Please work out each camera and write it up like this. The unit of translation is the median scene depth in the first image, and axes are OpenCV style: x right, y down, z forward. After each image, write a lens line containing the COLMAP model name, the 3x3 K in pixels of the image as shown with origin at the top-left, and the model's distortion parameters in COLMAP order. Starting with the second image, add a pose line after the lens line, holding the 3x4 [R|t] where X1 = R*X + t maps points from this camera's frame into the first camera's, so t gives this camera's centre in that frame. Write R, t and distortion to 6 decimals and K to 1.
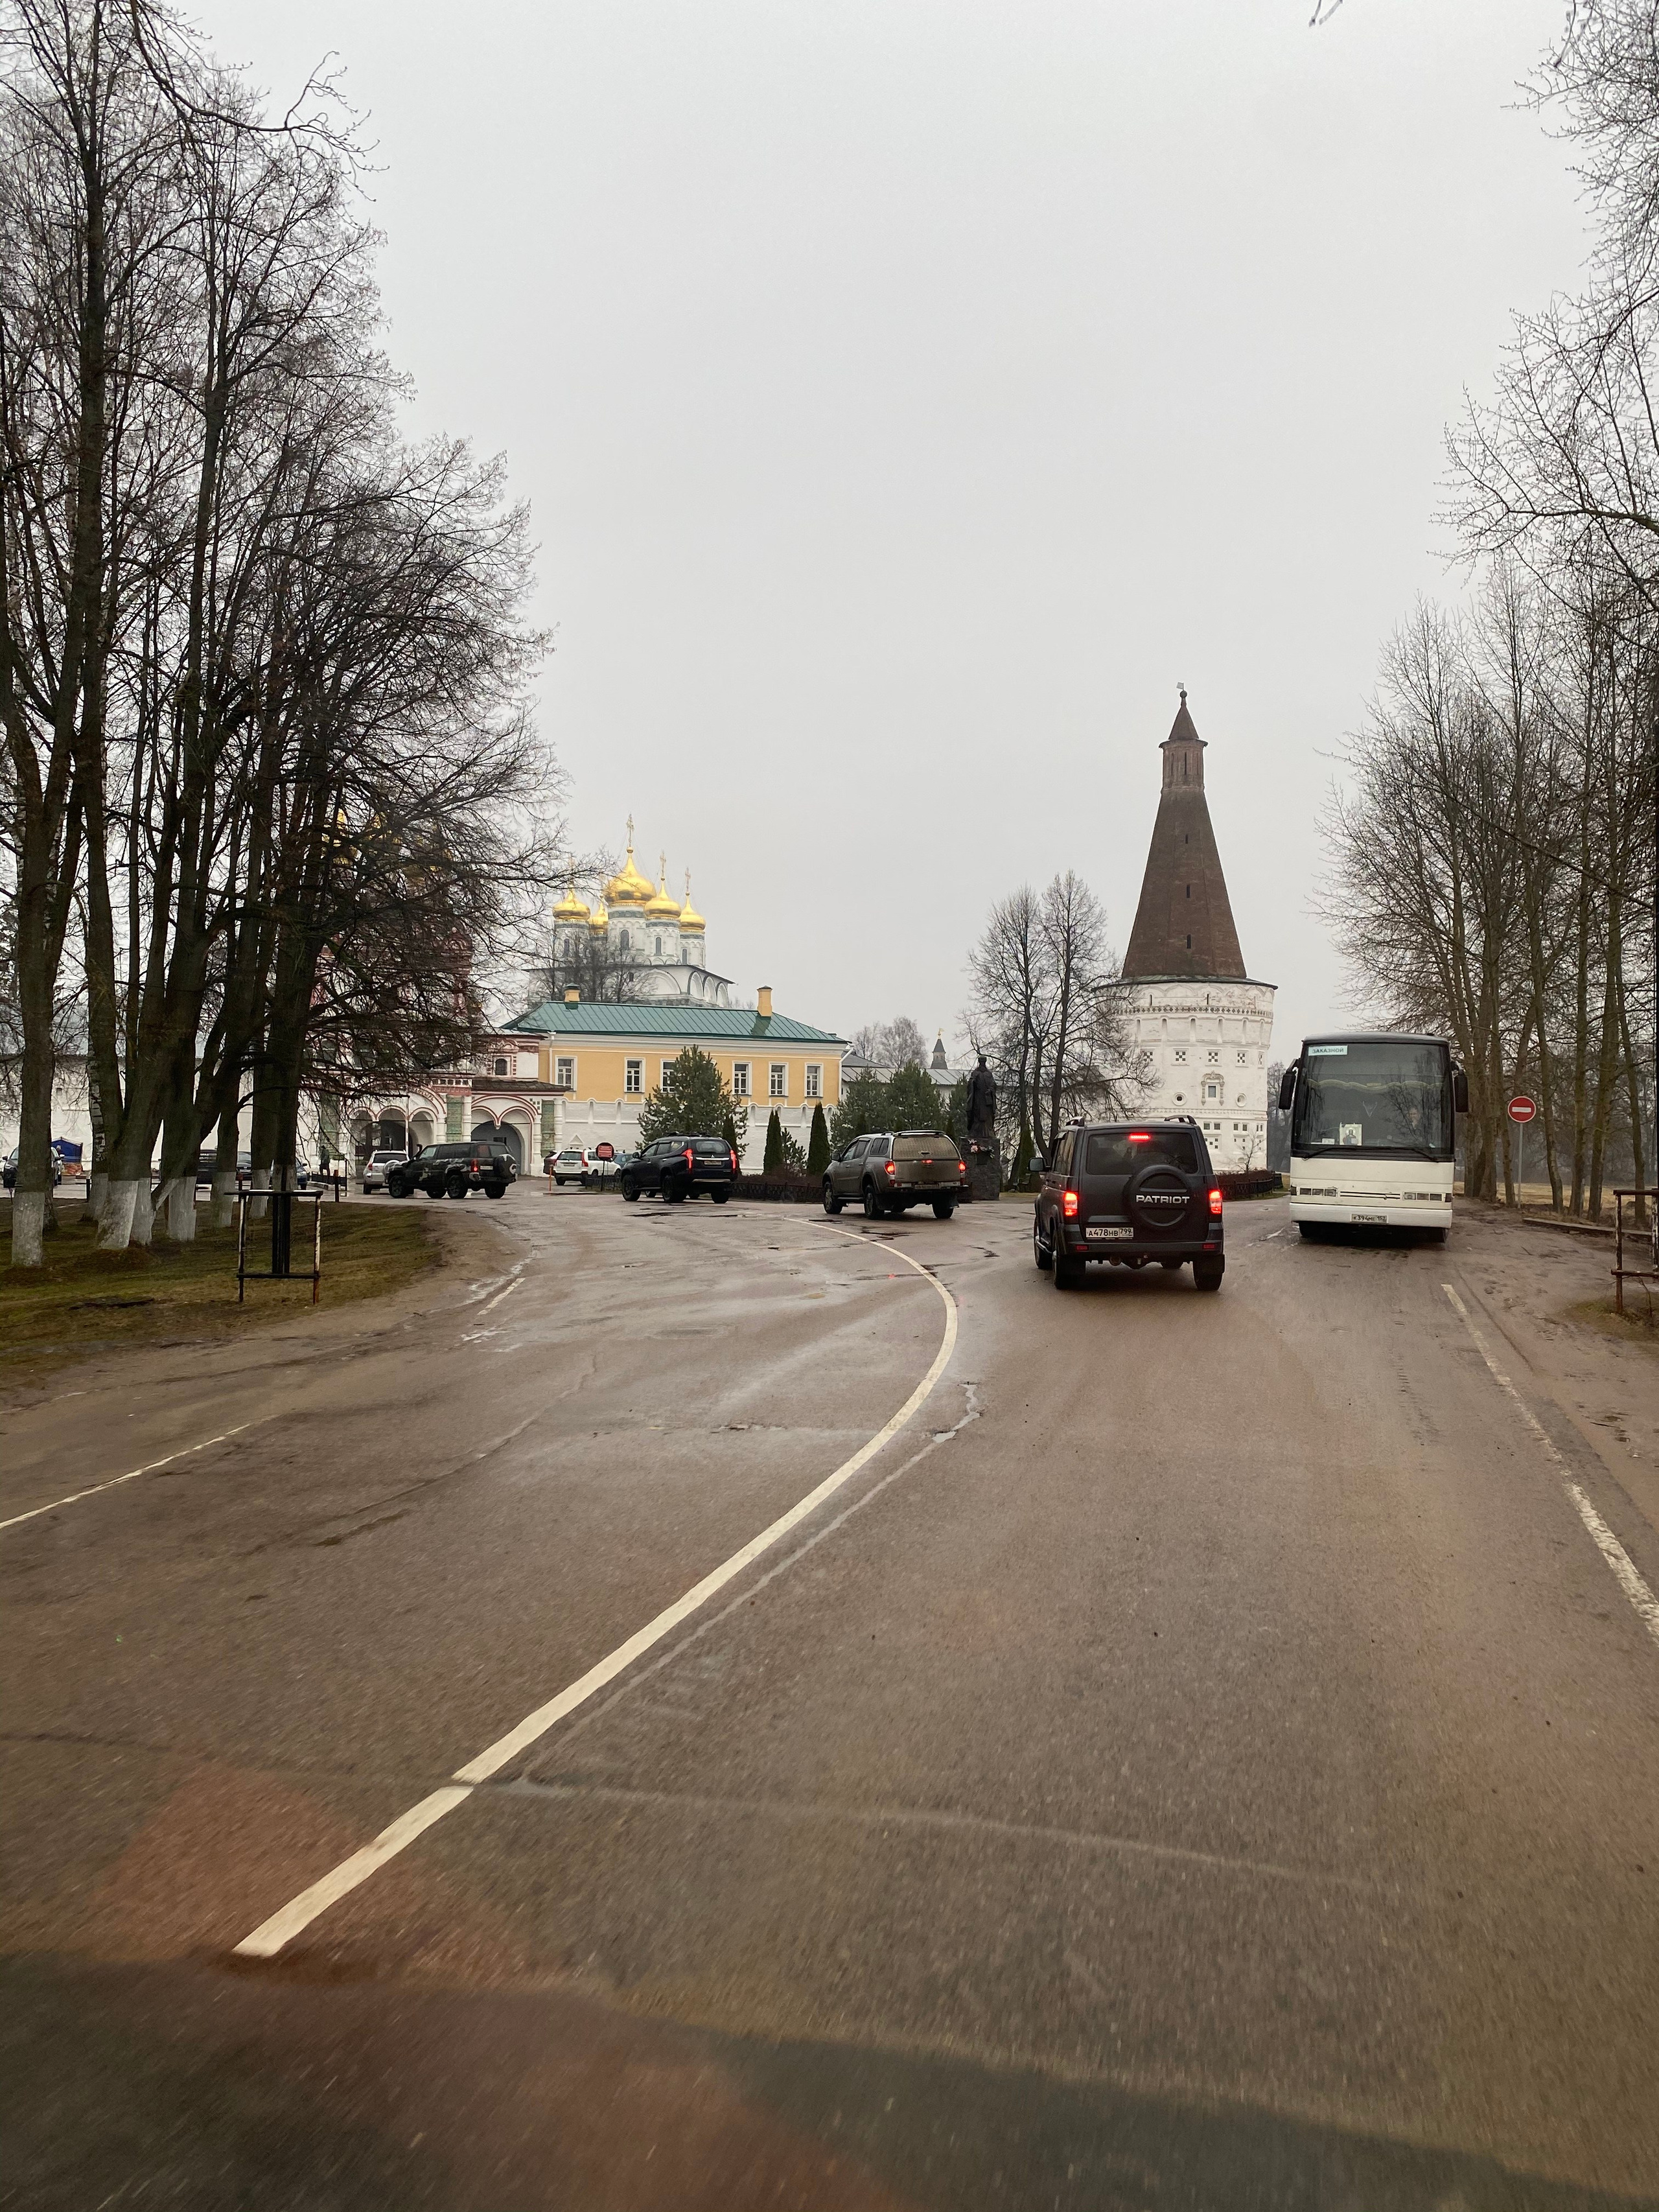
lens RADIAL K [[1697.3, 0, 835.5], [0, 1697.3, 1072.4], [0, 0, 1]] dist [0.121135, -0.311863]
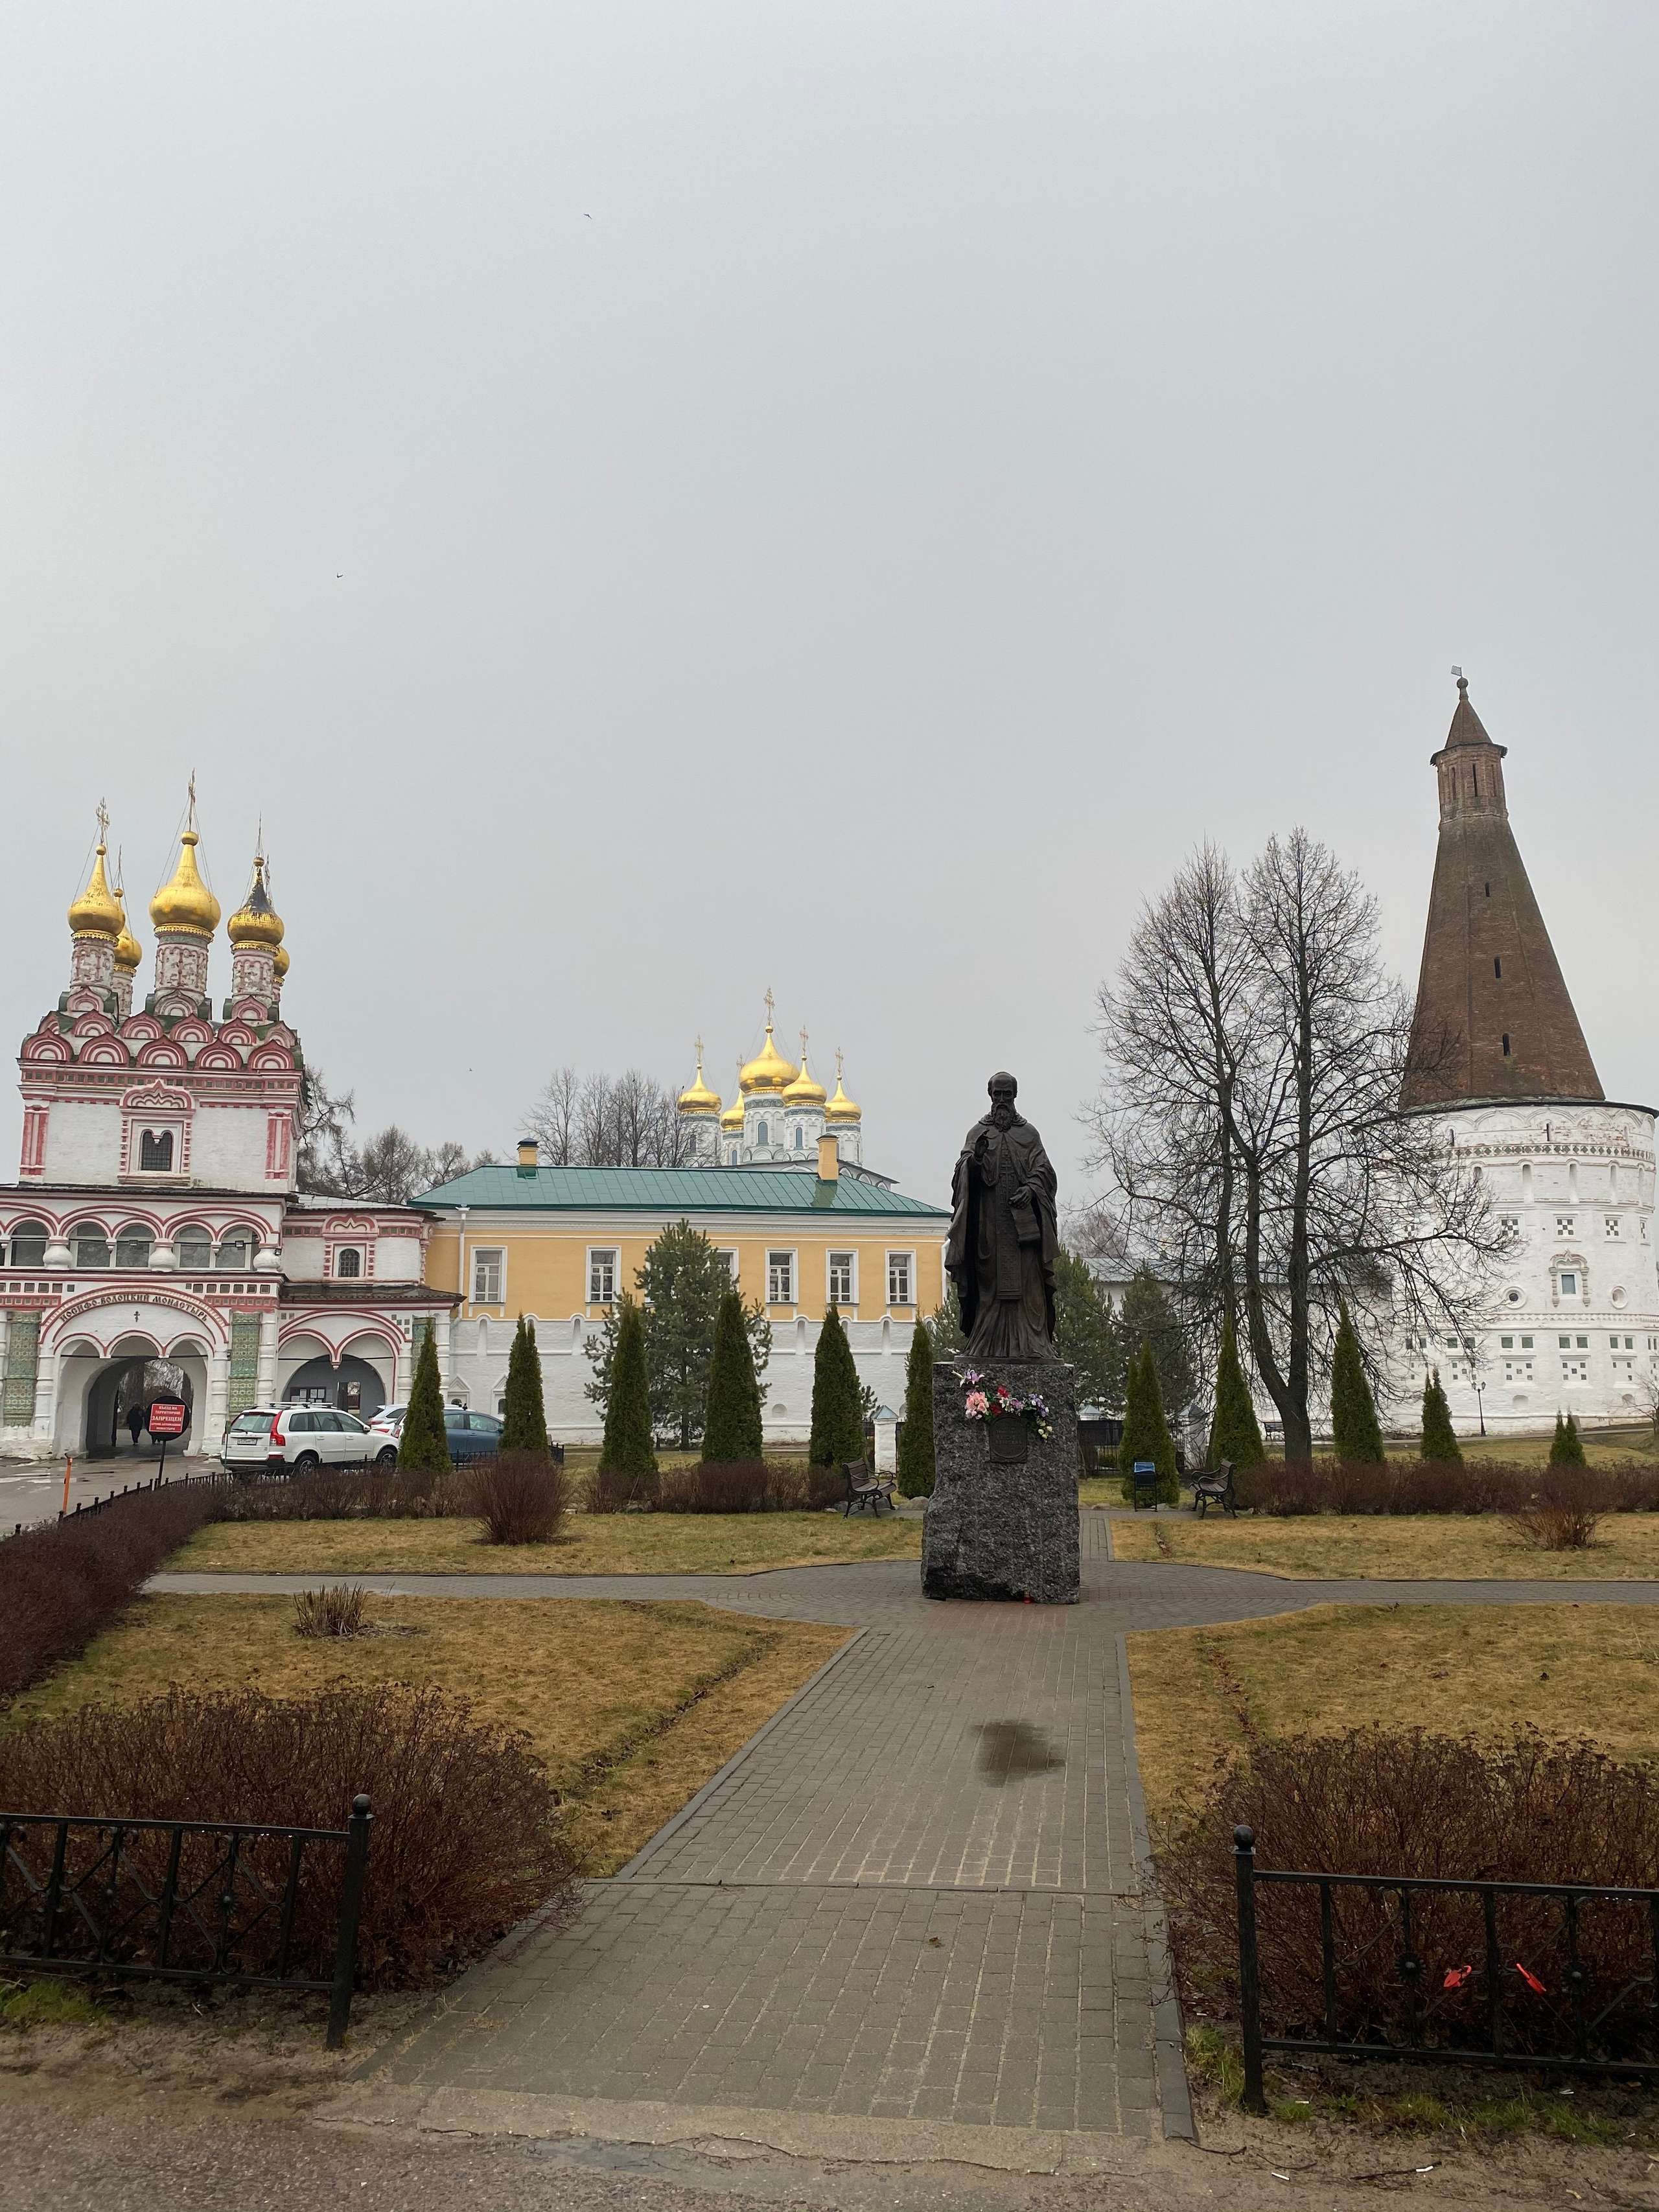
lens RADIAL K [[1697.3, 0, 835.5], [0, 1697.3, 1072.4], [0, 0, 1]] dist [0.121135, -0.311863]
pose [[0.990041, -0.041820, -0.134426, 0.049741], [0.023222, 0.990292, -0.137050, 0.014652], [0.138852, 0.132564, 0.981400, 0.364684]]
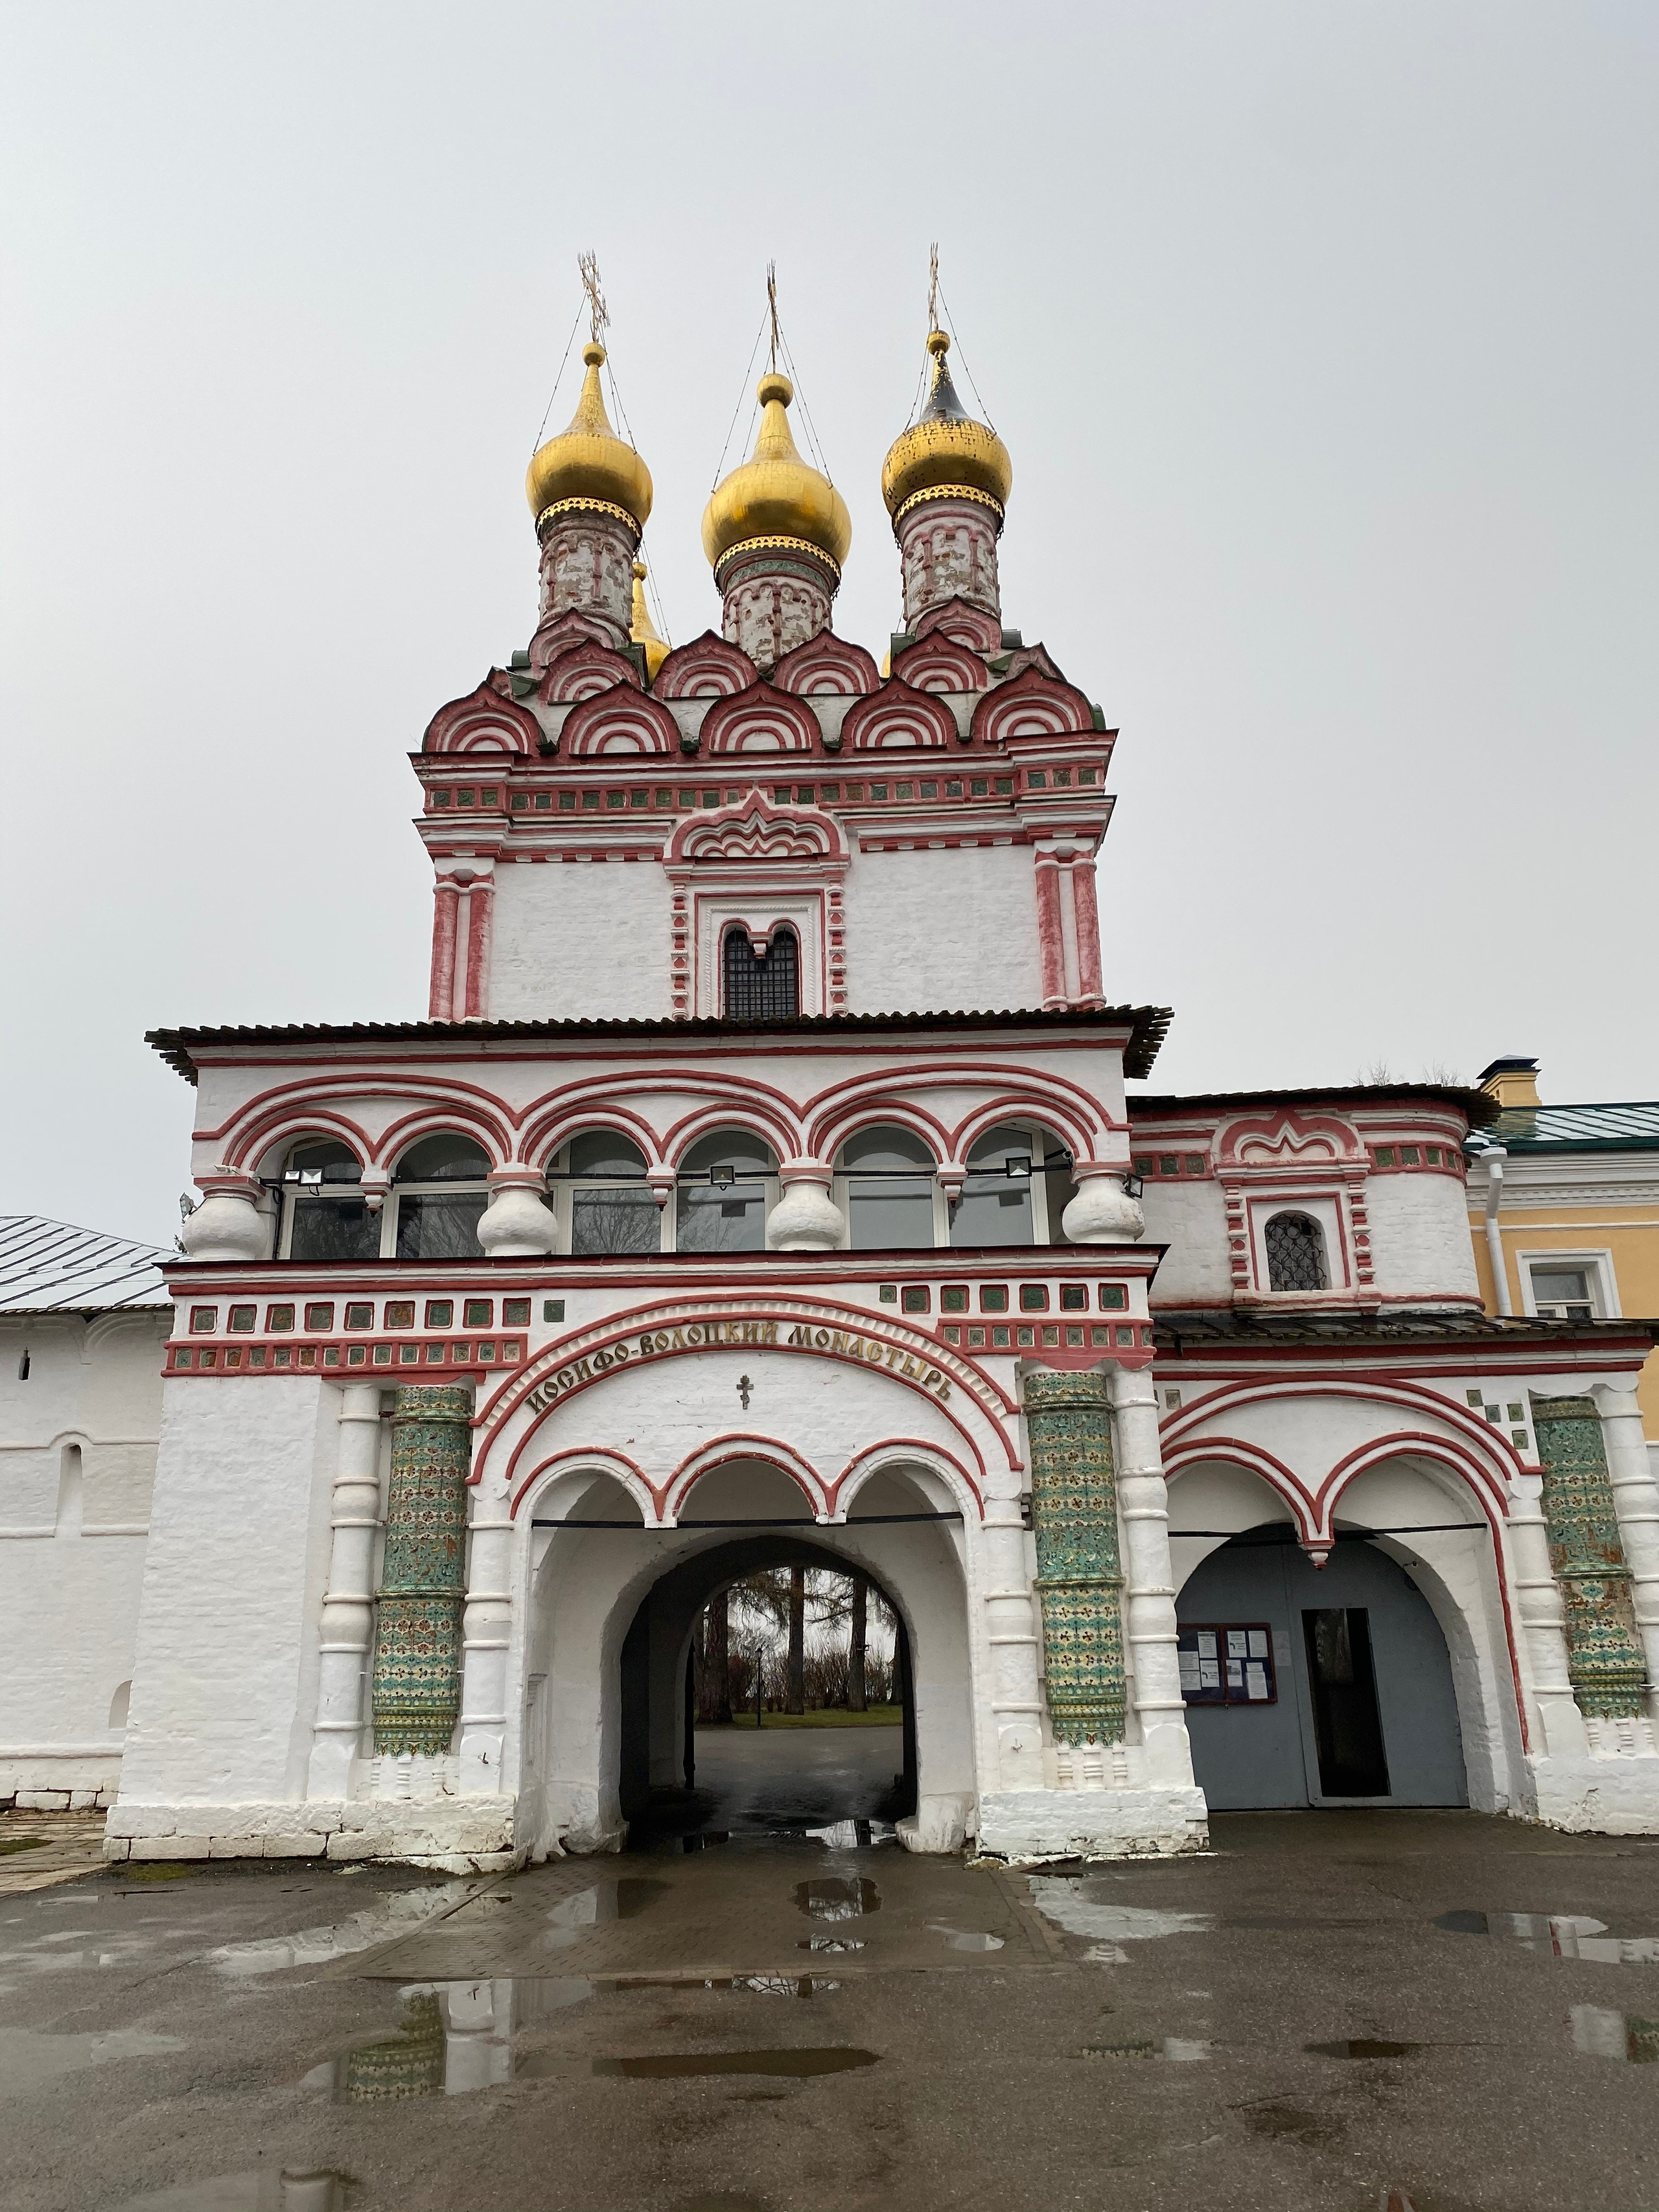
lens RADIAL K [[1661.4, 0, 817.2], [0, 1661.4, 1099.8], [0, 0, 1]] dist [0.140319, -0.258128]
pose [[0.898688, -0.161697, -0.407693, -0.139791], [0.045317, 0.958817, -0.280386, 0.029236], [0.436241, 0.233504, 0.869005, 0.683819]]
